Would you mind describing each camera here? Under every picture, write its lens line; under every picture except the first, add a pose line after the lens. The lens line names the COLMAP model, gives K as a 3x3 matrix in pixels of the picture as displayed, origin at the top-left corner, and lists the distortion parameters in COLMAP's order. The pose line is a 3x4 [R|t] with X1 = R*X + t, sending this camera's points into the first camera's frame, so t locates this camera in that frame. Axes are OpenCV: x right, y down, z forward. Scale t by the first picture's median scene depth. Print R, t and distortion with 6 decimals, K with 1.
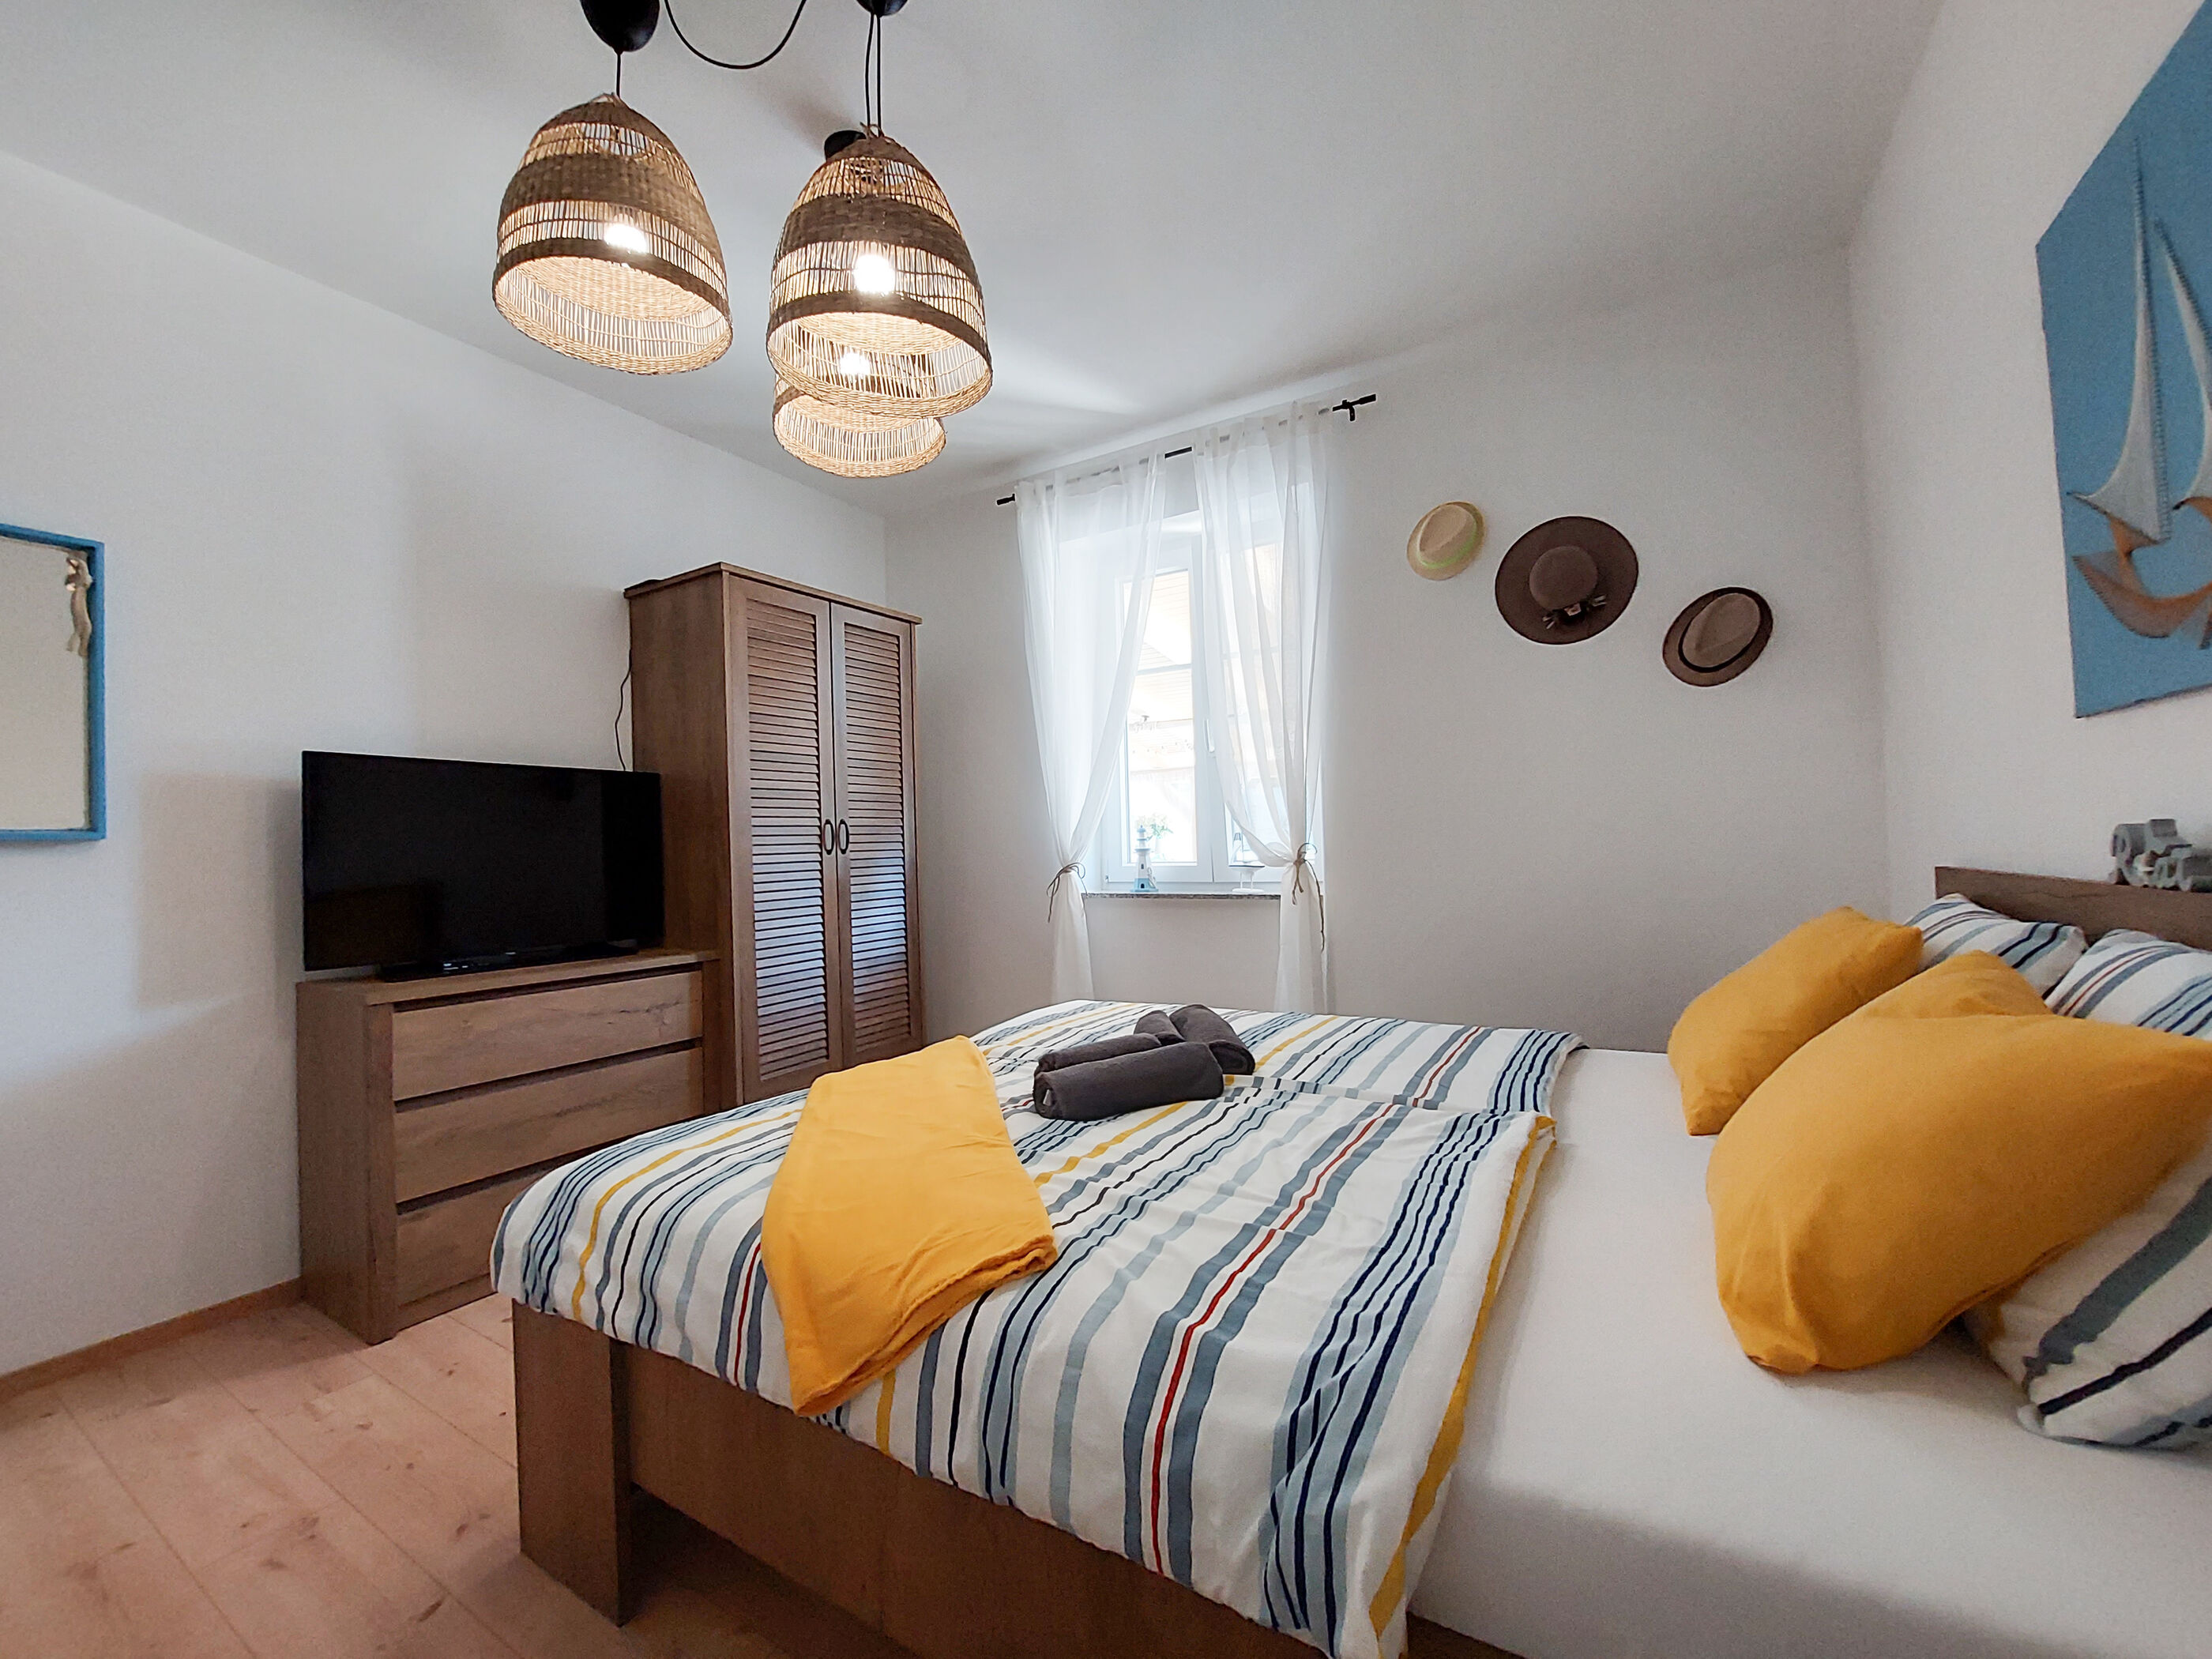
lens RADIAL K [[890.3, 0, 1104.9], [0, 890.3, 831.6], [0, 0, 1]] dist [-0.016335, -0.000593]
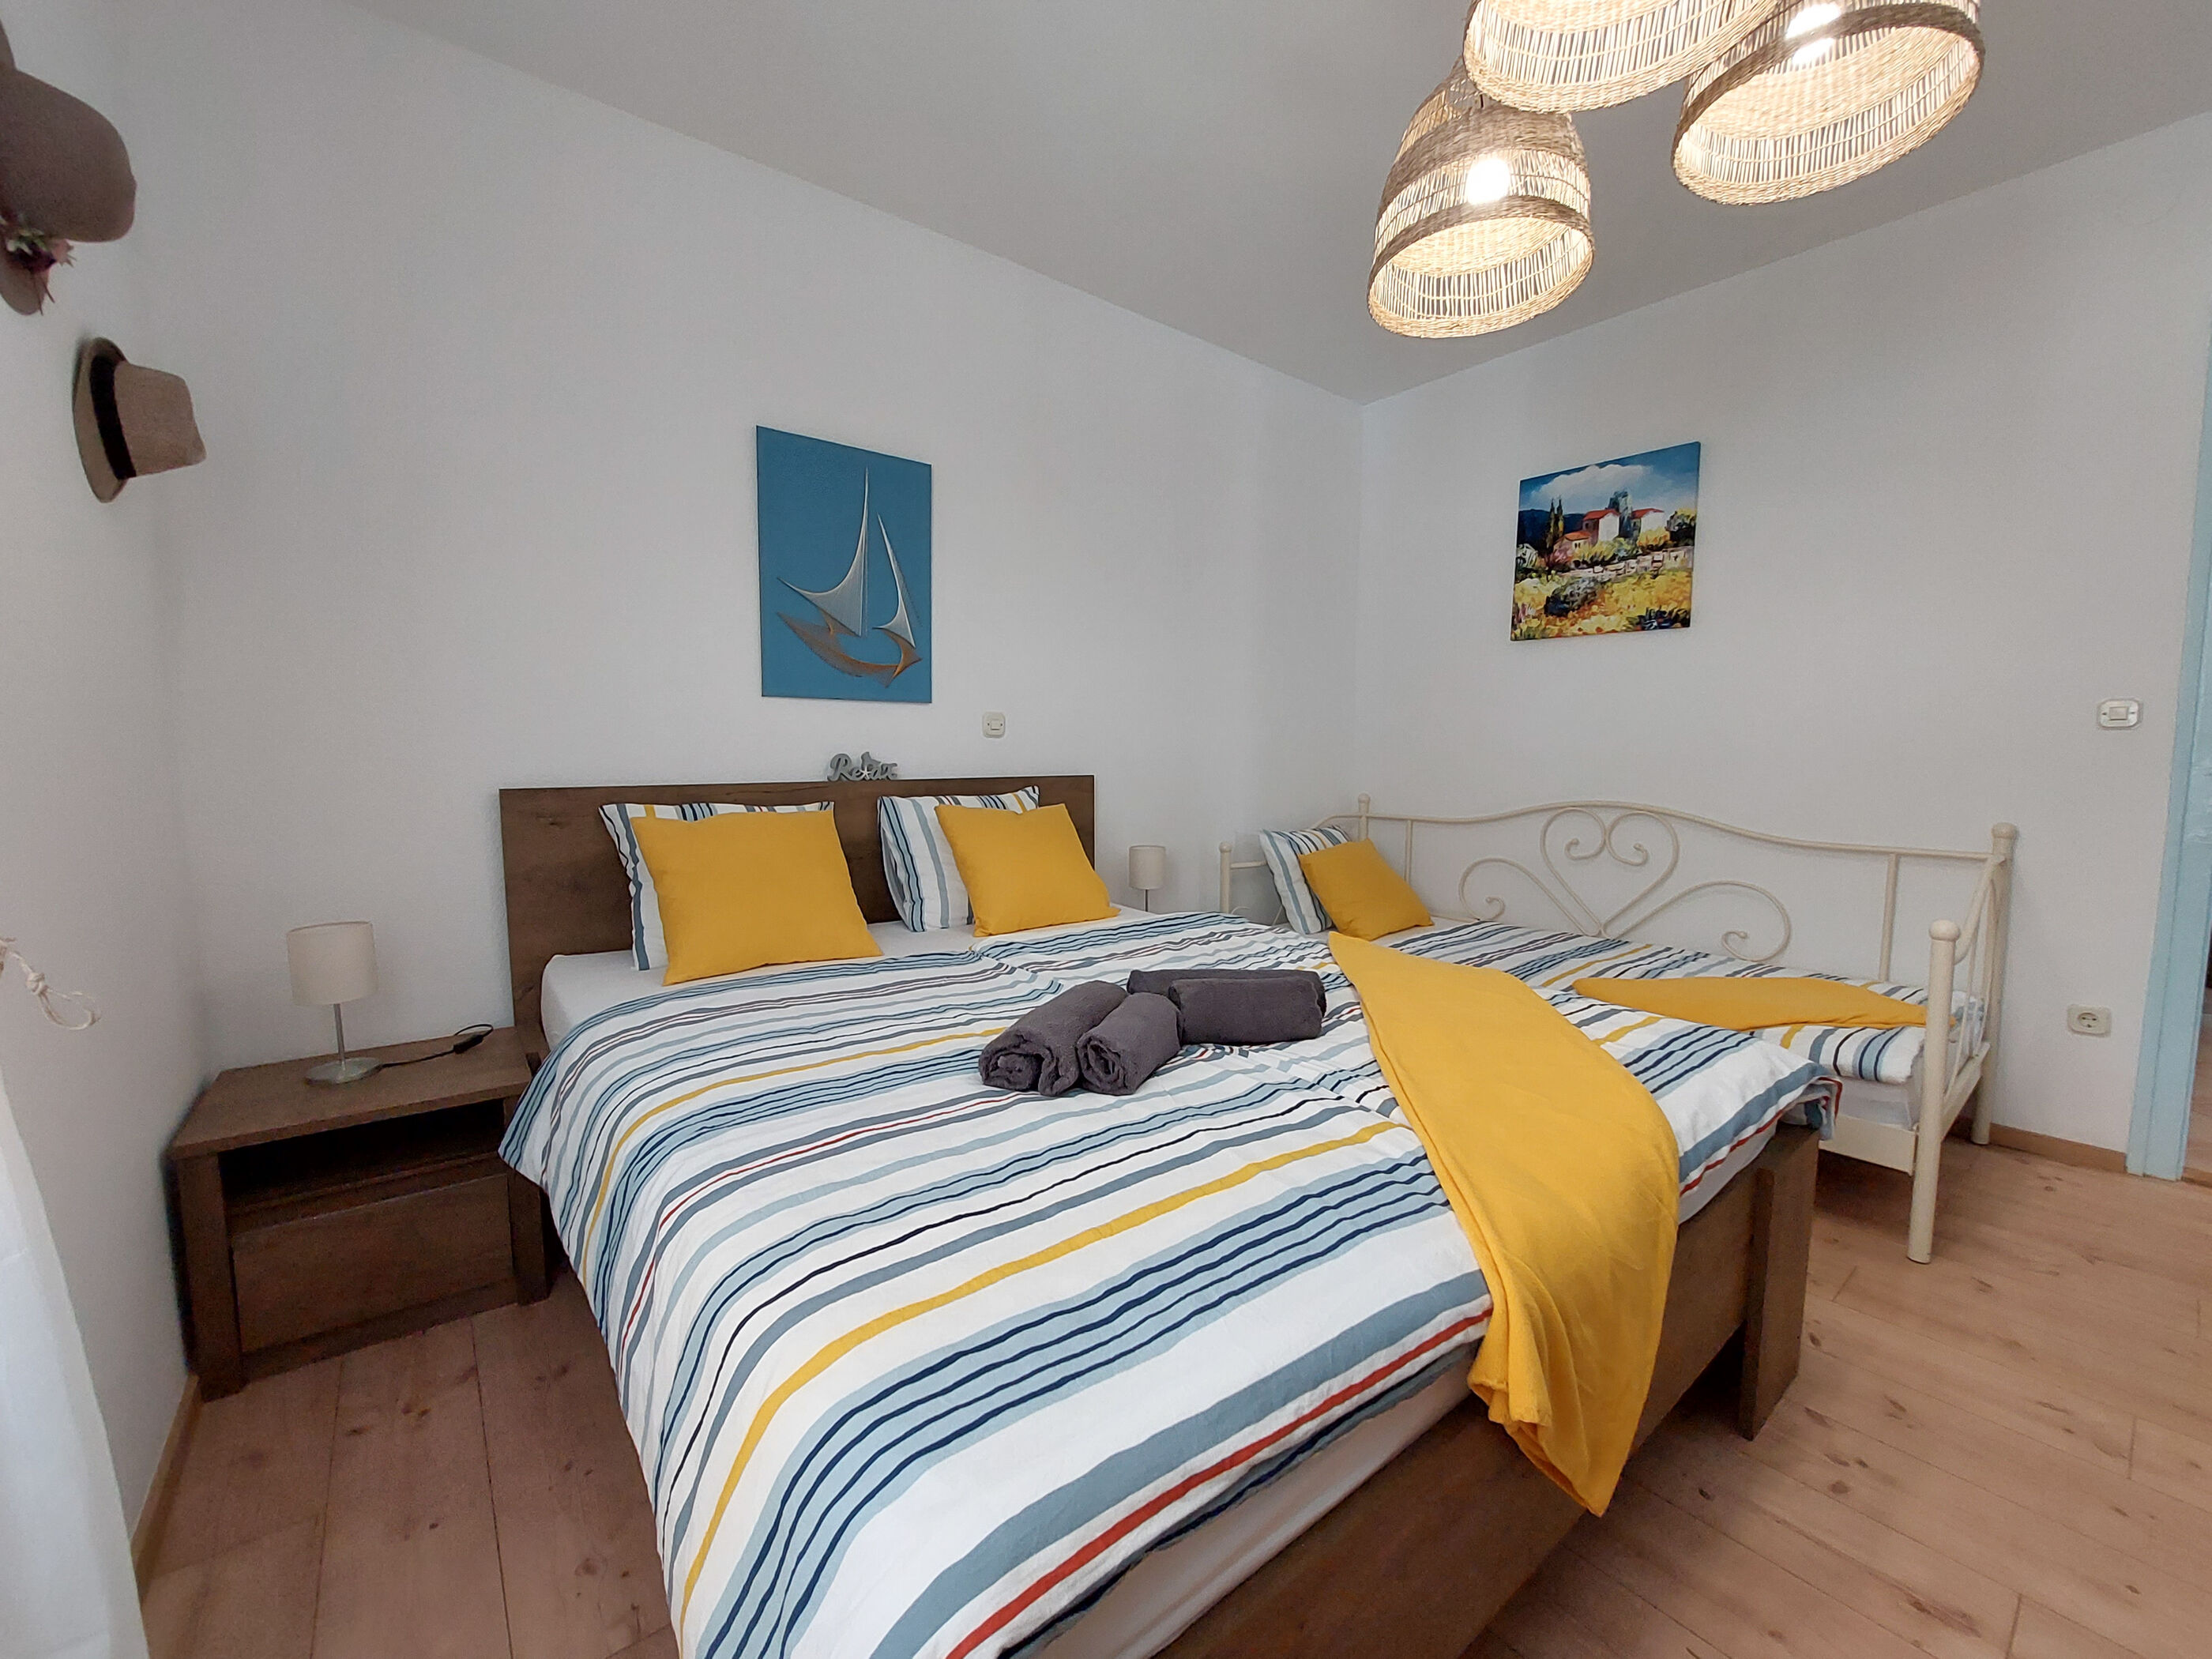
lens RADIAL K [[882.4, 0, 1121.7], [0, 882.4, 829.7], [0, 0, 1]] dist [-0.017020, -0.000038]
pose [[-0.935906, -0.000374, 0.352249, -0.108291], [0.022764, 0.997845, 0.061540, 0.022506], [-0.351513, 0.065615, -0.933881, 1.074839]]
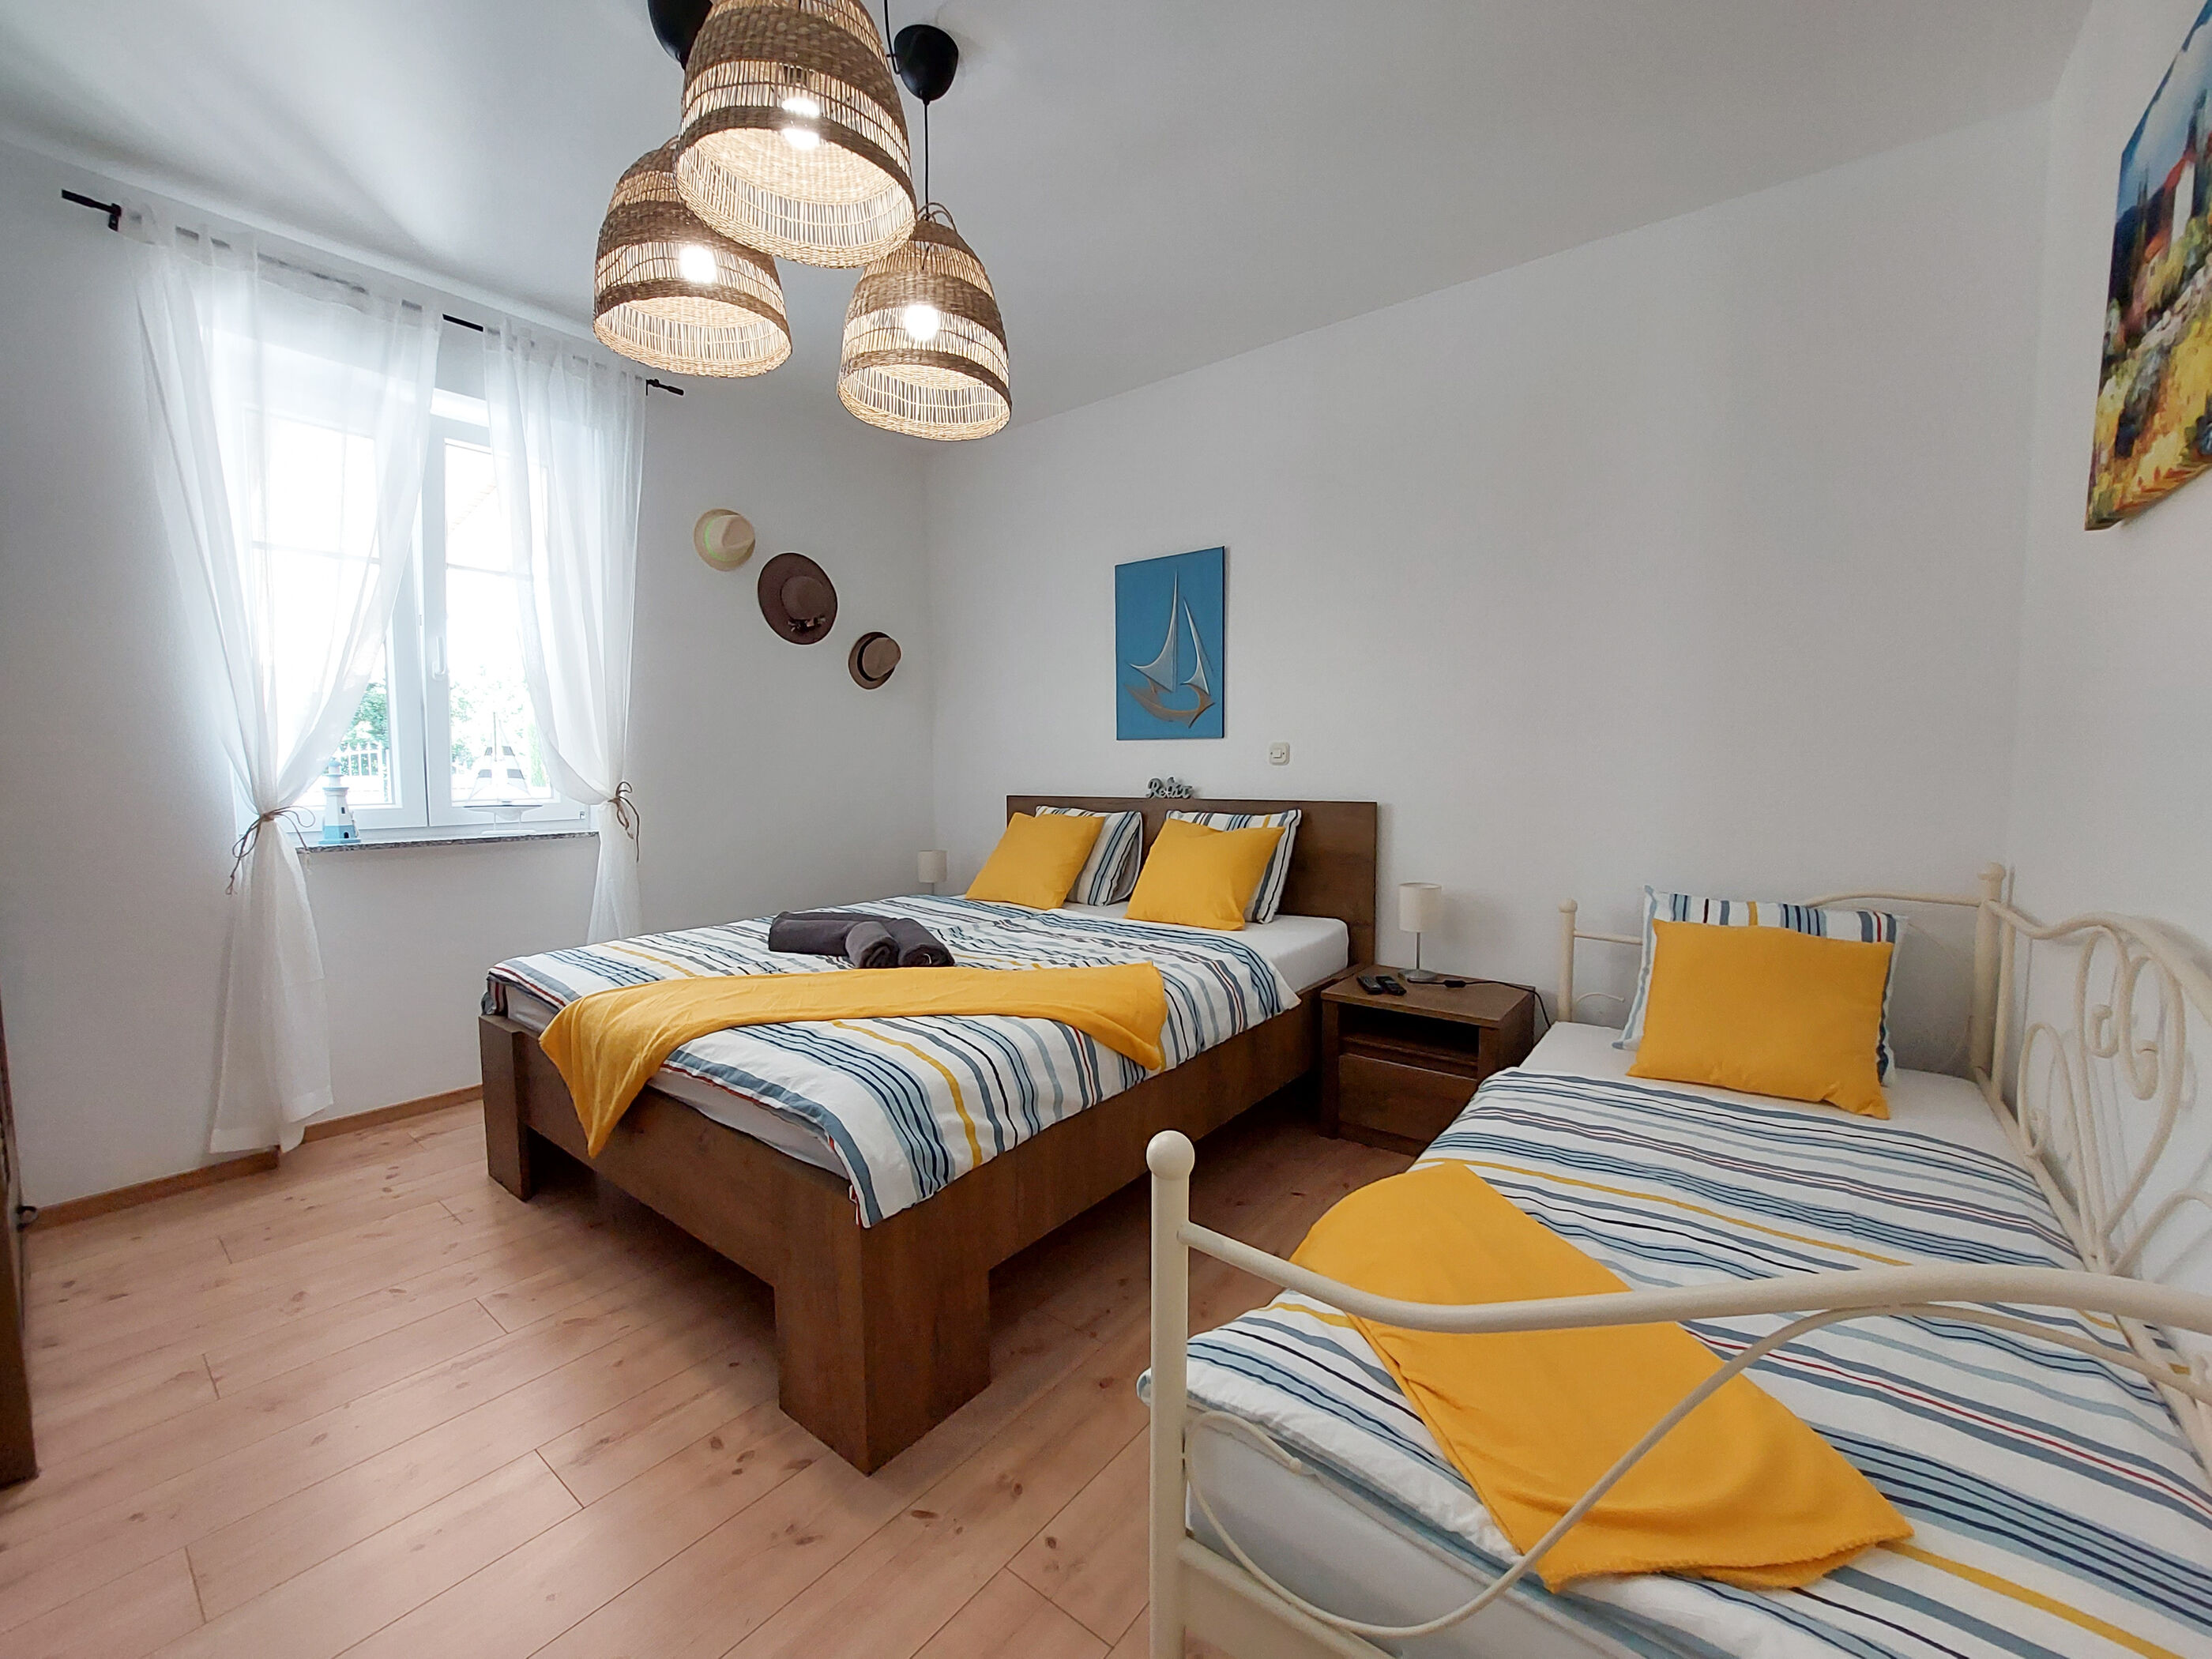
lens RADIAL K [[882.4, 0, 1121.7], [0, 882.4, 829.7], [0, 0, 1]] dist [-0.017020, -0.000038]
pose [[0.114710, -0.039501, 0.992613, -0.745317], [-0.015749, 0.999011, 0.041576, 0.016603], [-0.993274, -0.020401, 0.113975, 0.284576]]
